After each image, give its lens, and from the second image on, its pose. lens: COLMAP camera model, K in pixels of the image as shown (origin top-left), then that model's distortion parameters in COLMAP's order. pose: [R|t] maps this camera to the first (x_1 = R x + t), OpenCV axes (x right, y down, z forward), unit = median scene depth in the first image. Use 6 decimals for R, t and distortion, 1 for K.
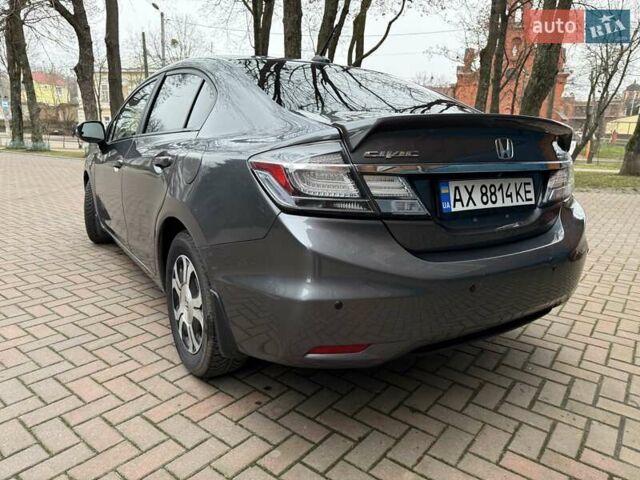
lens RADIAL K [[452.4, 0, 320.0], [0, 452.4, 240.0], [0, 0, 1]] dist [0.004862, -0.004212]
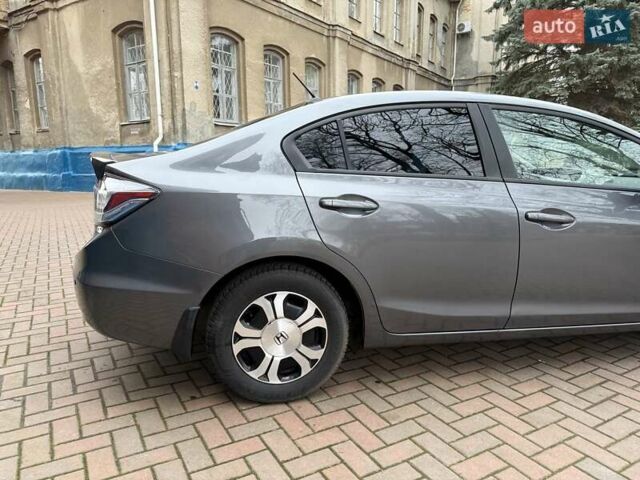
lens RADIAL K [[455.8, 0, 320.0], [0, 455.8, 240.0], [0, 0, 1]] dist [0.001816, -0.008120]
pose [[-0.371415, 0.137415, -0.918242, 1.472709], [-0.226310, 0.945760, 0.233072, -0.462518], [0.900464, 0.294373, -0.320171, 2.027765]]
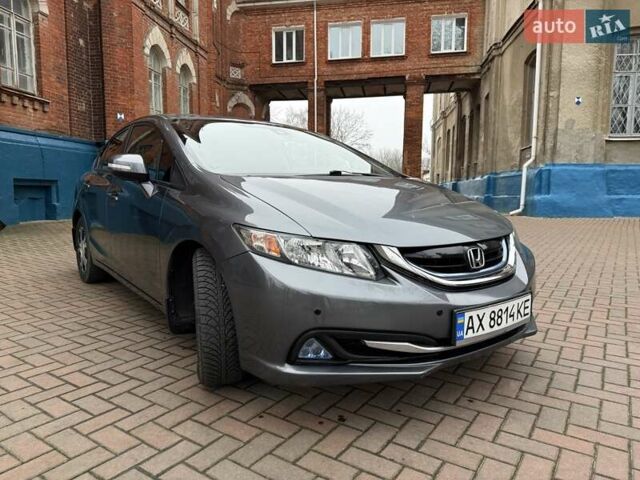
lens RADIAL K [[452.4, 0, 320.0], [0, 452.4, 240.0], [0, 0, 1]] dist [0.004862, -0.004212]
pose [[-0.997034, -0.014859, -0.075514, -0.568414], [-0.039765, 0.939528, 0.340155, -0.861578], [0.065893, 0.342149, -0.937332, 3.961852]]
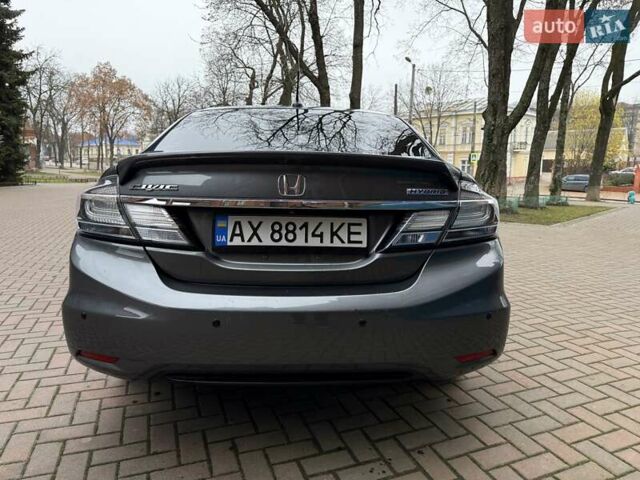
lens RADIAL K [[454.8, 0, 323.1], [0, 454.8, 221.6], [0, 0, 1]] dist [0.007826, -0.001891]
pose [[0.859128, 0.046942, -0.509603, 0.861229], [-0.110396, 0.989339, -0.094980, -0.036033], [0.499712, 0.137858, 0.855151, 0.188264]]
